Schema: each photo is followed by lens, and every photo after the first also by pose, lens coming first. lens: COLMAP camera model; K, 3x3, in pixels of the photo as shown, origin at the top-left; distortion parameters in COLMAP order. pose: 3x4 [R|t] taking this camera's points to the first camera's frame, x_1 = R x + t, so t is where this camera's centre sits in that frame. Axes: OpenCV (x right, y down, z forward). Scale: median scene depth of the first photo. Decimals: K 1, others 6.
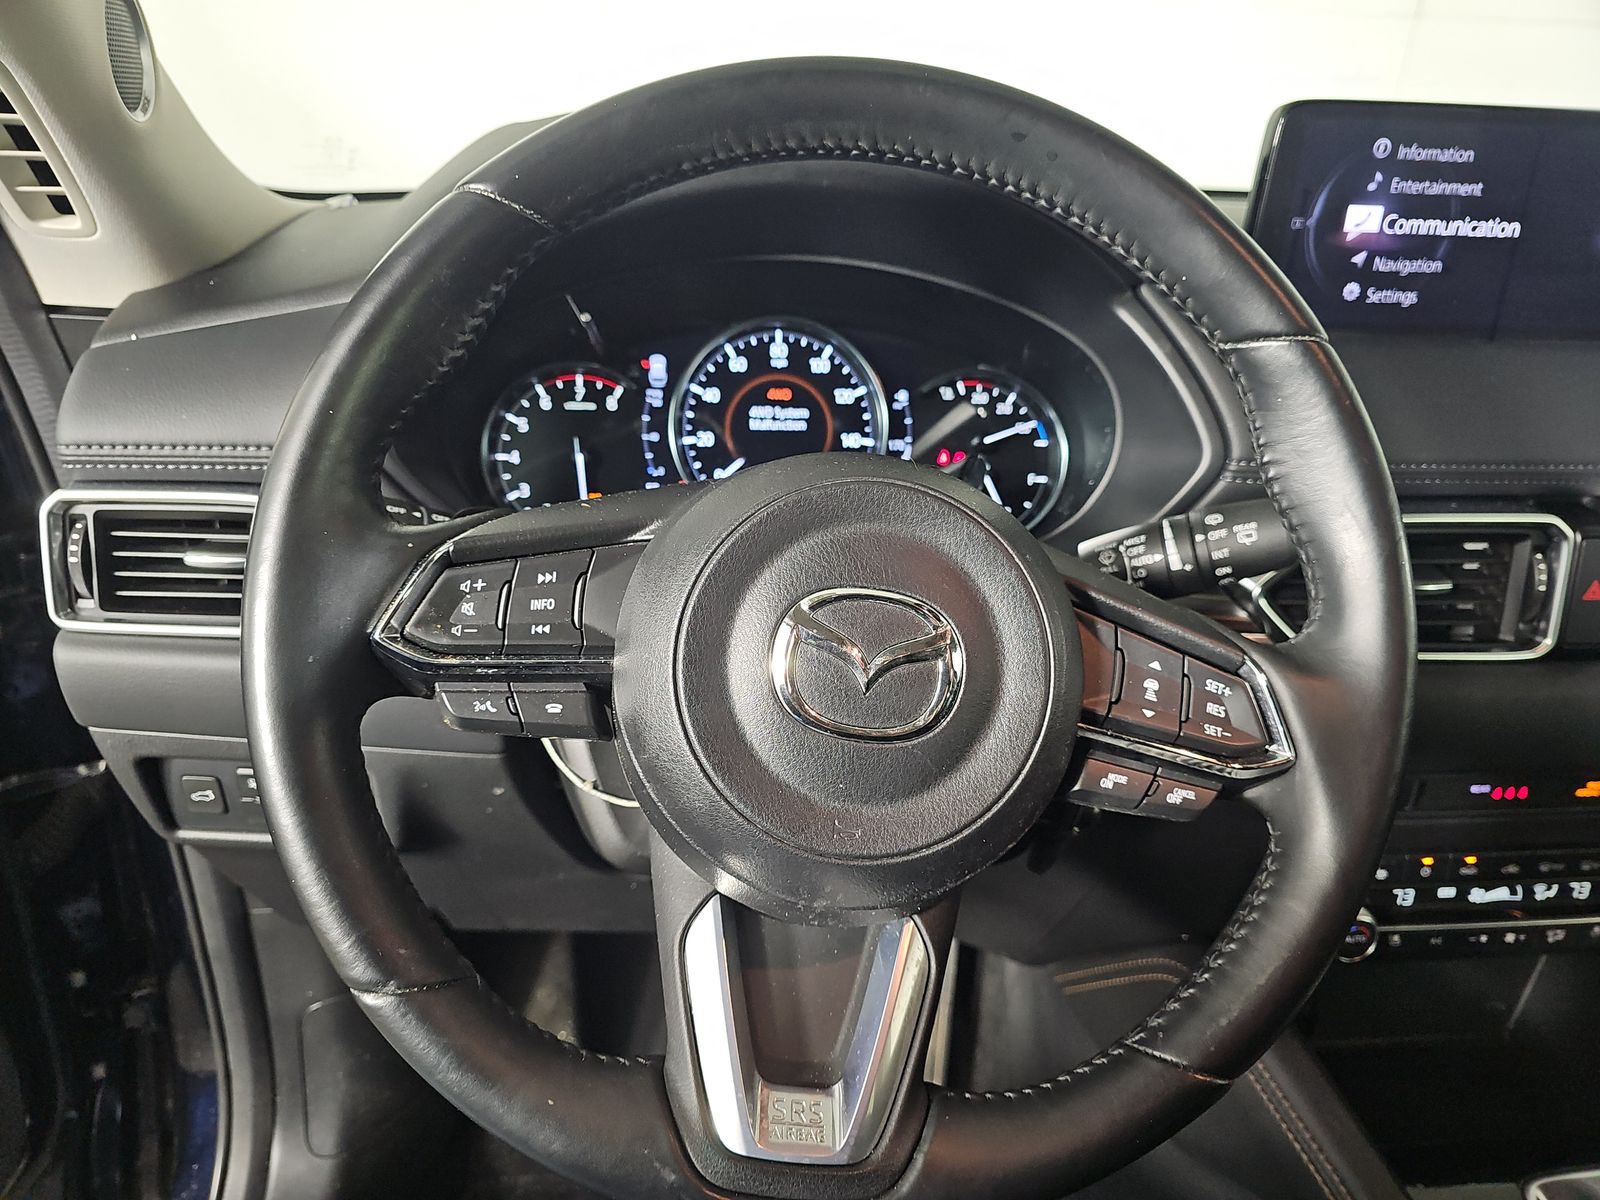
lens RADIAL K [[1055.2, 0, 799.6], [0, 1055.2, 605.2], [0, 0, 1]] dist [0.047740, -0.061642]
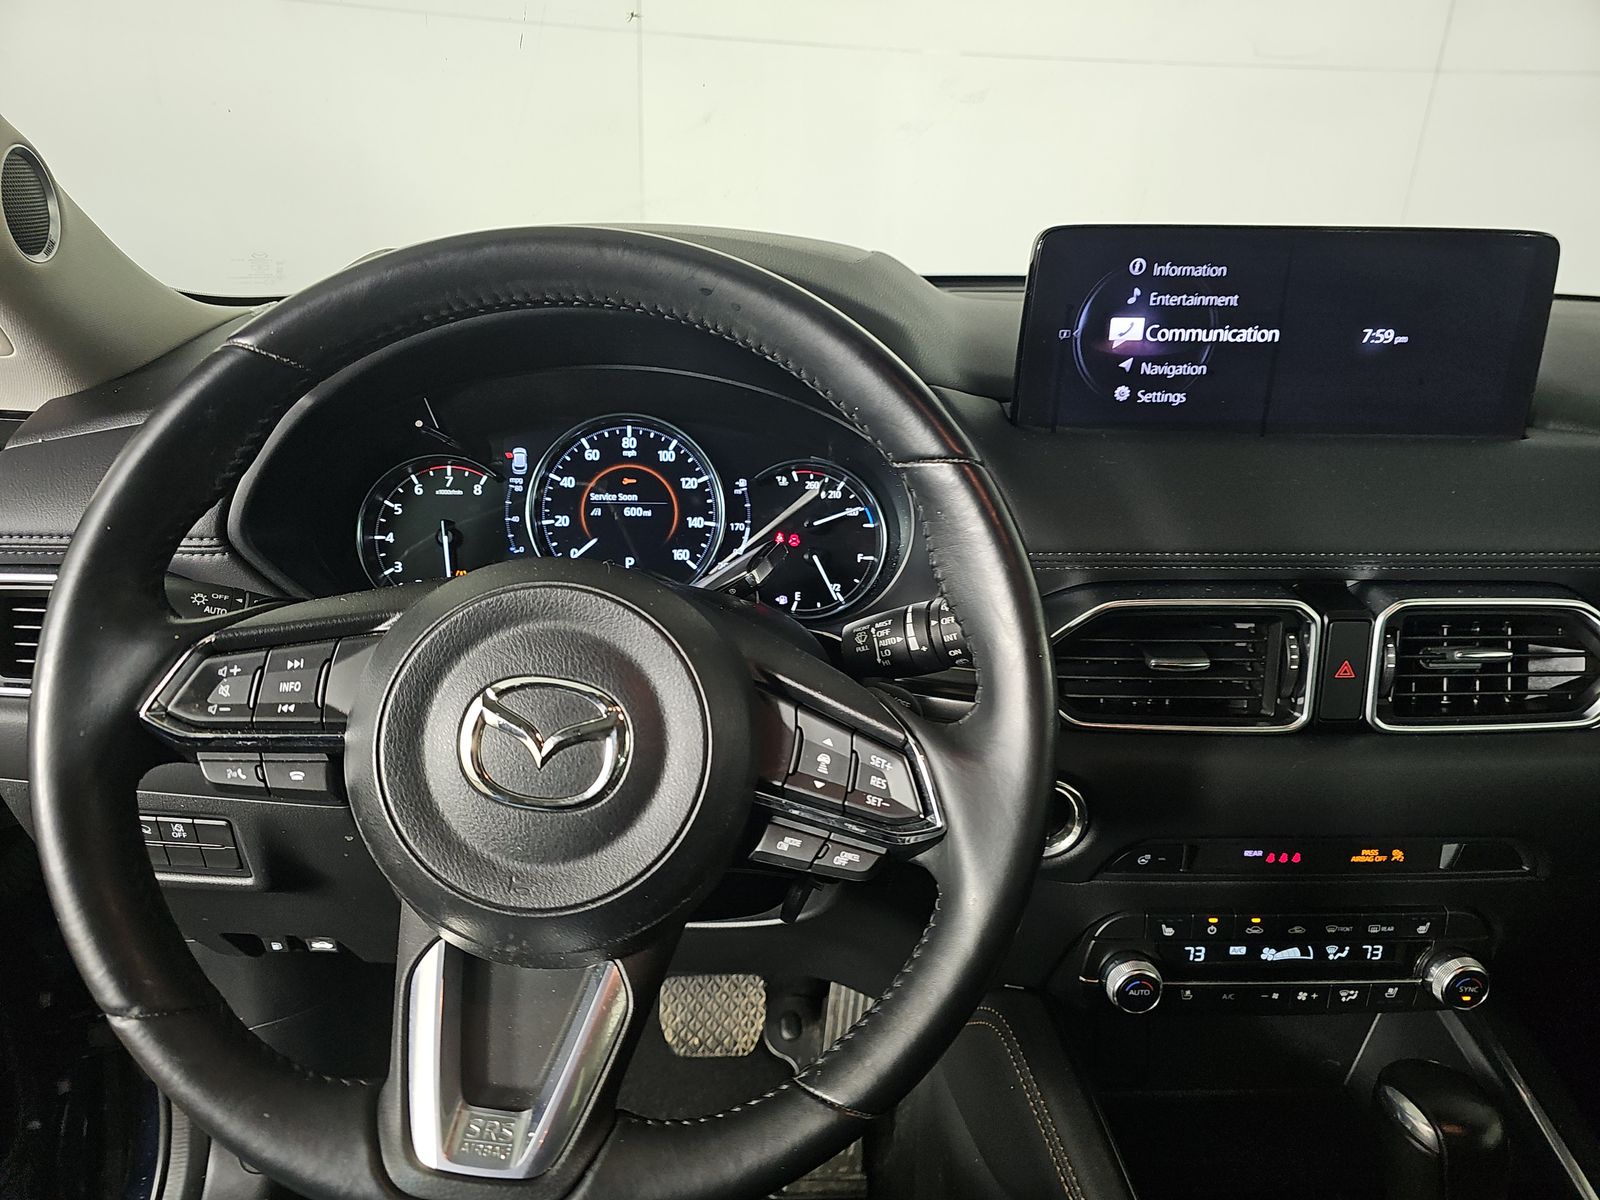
lens RADIAL K [[1041.7, 0, 800.0], [0, 1041.7, 600.0], [0, 0, 1]] dist [0.058786, -0.061769]
pose [[0.998305, 0.005673, -0.057920, 0.257966], [-0.008034, 0.999142, -0.040627, -0.035822], [0.057640, 0.041023, 0.997494, -0.093401]]
